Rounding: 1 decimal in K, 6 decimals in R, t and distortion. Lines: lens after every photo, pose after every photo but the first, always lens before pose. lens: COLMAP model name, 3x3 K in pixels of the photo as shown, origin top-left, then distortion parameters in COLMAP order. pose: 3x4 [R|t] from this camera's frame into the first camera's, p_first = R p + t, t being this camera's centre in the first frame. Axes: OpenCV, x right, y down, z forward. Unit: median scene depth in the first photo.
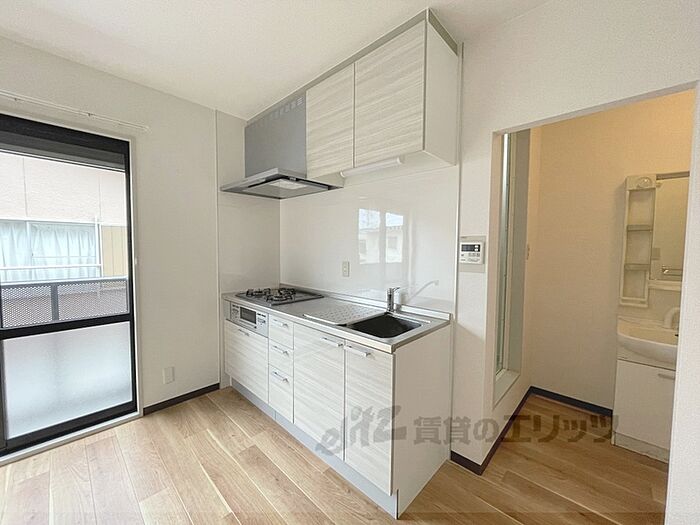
lens RADIAL K [[279.9, 0, 350.0], [0, 279.9, 262.5], [0, 0, 1]] dist [-0.008085, -0.000033]
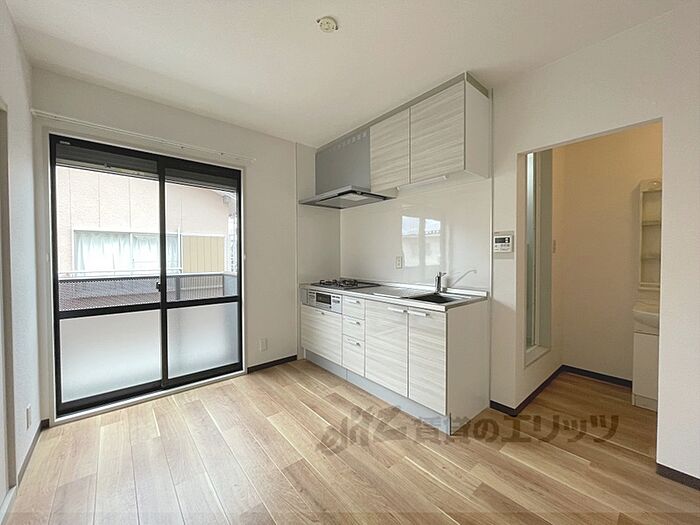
lens RADIAL K [[279.9, 0, 350.0], [0, 279.9, 262.5], [0, 0, 1]] dist [-0.008085, -0.000033]
pose [[0.993944, -0.009339, -0.109490, -0.112341], [0.005542, 0.999374, -0.034931, 0.076099], [0.109748, 0.034113, 0.993374, -0.310086]]
